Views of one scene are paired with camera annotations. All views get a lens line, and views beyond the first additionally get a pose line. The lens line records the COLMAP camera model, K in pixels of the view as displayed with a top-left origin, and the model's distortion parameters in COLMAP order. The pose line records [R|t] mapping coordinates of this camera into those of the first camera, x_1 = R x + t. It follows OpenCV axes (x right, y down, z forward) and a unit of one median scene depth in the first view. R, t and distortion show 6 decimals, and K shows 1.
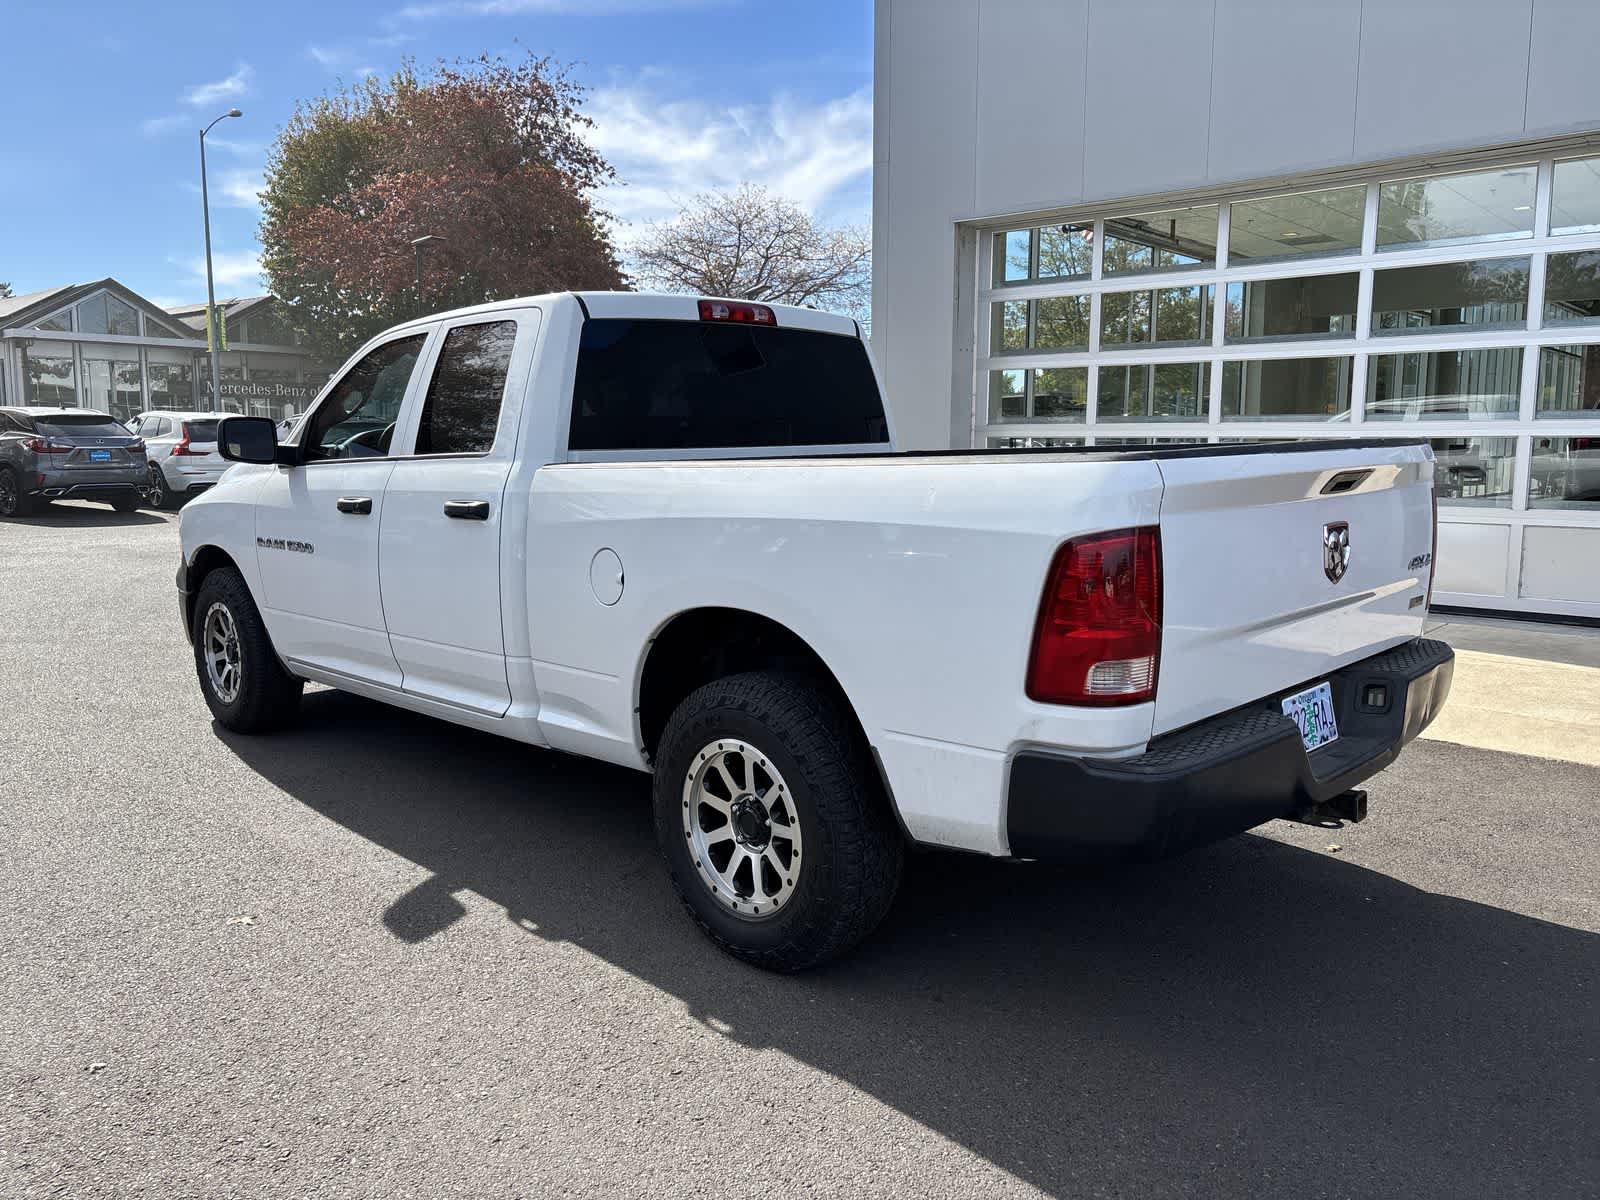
lens RADIAL K [[1197.4, 0, 820.7], [0, 1197.4, 592.9], [0, 0, 1]] dist [0.023679, -0.009306]
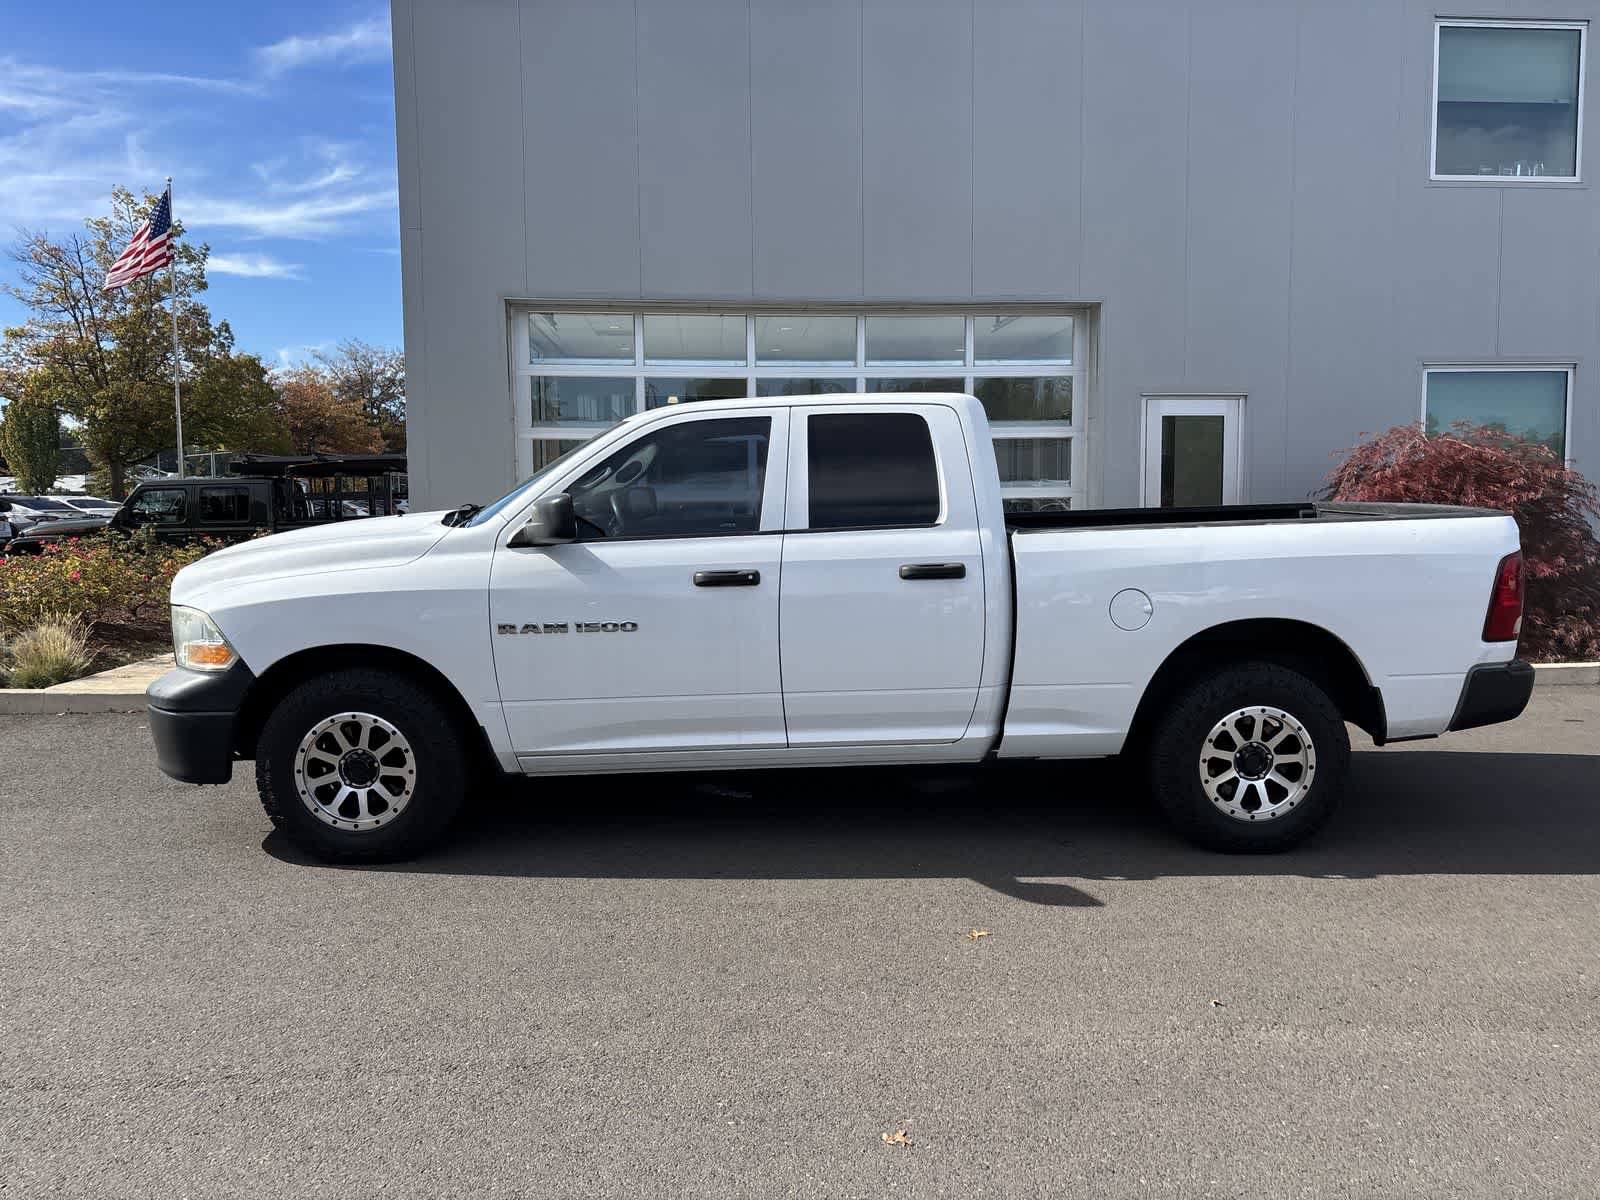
lens RADIAL K [[1197.2, 0, 797.6], [0, 1197.2, 607.6], [0, 0, 1]] dist [0.019569, -0.000315]
pose [[0.707504, -0.067984, 0.703431, -1.124238], [0.101478, 0.994820, -0.005920, -0.036742], [-0.699385, 0.075572, 0.710738, 0.232674]]
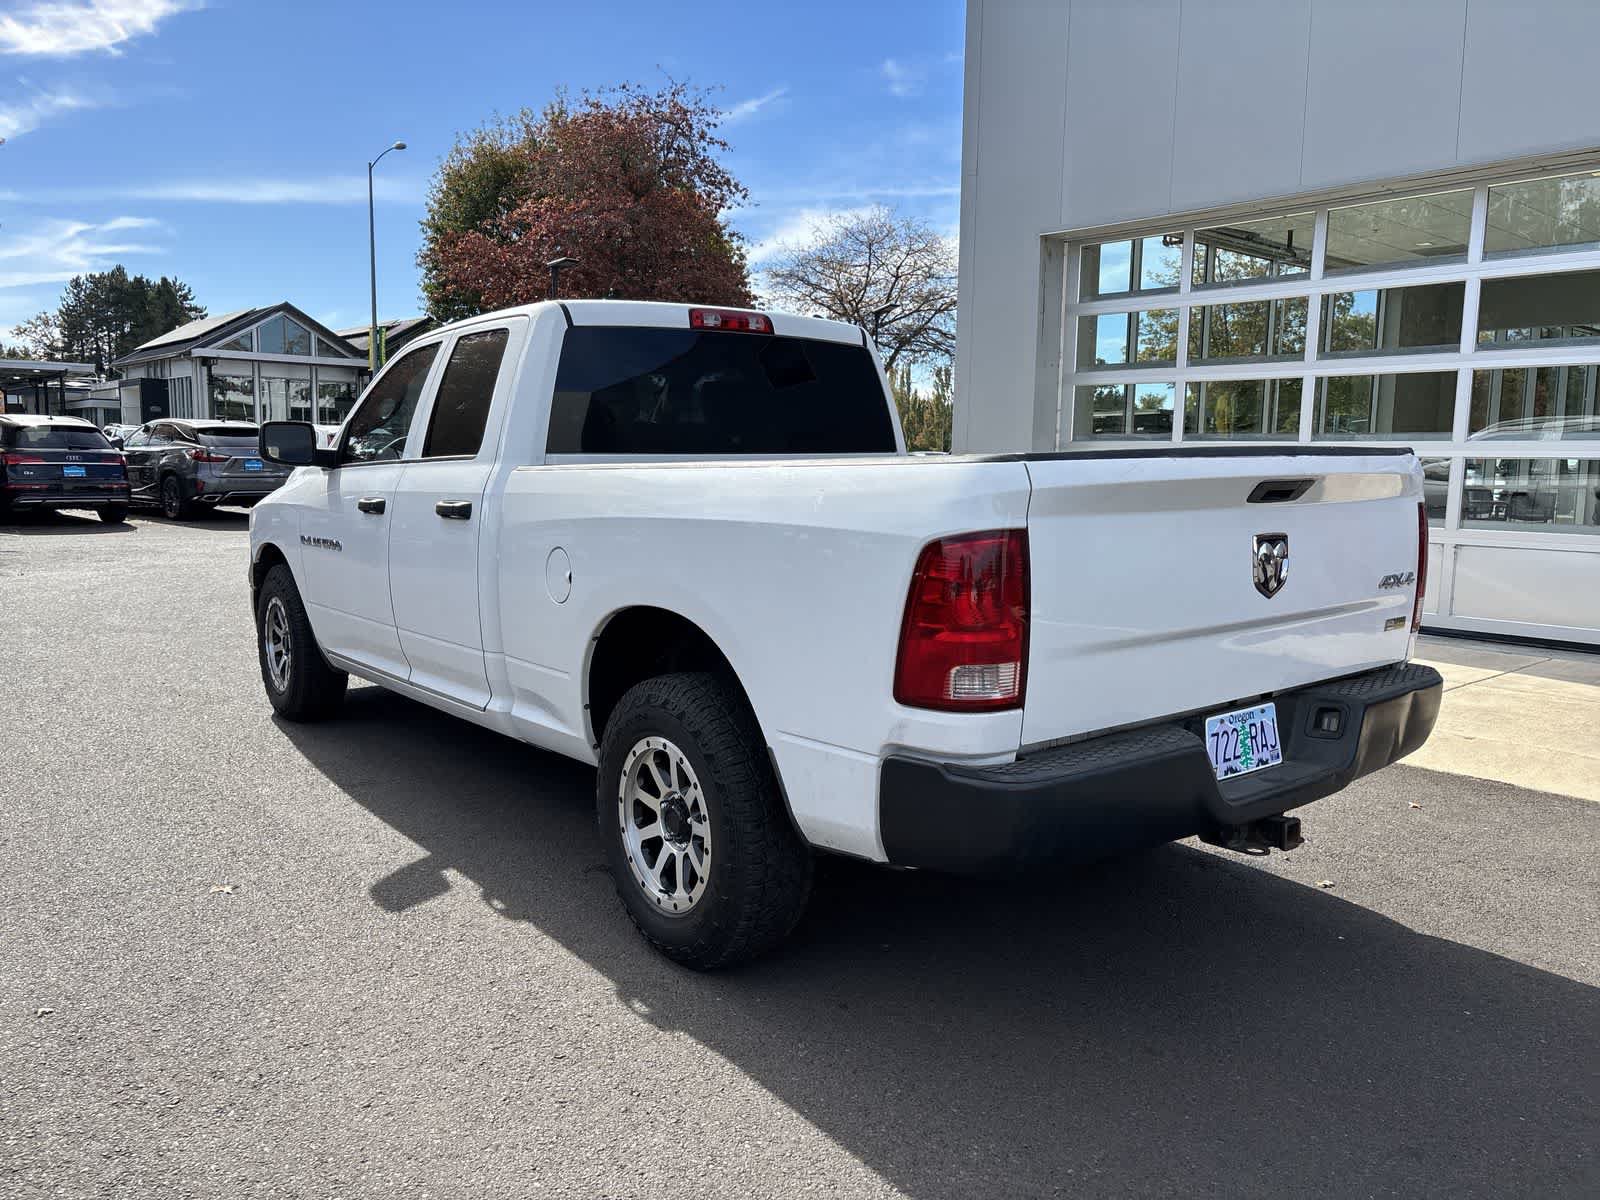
lens RADIAL K [[1197.2, 0, 797.6], [0, 1197.2, 607.6], [0, 0, 1]] dist [0.019569, -0.000315]
pose [[0.991085, 0.027909, -0.130277, 0.126197], [-0.028461, 0.999592, -0.002382, 0.008737], [0.130158, 0.006069, 0.991475, 0.007318]]
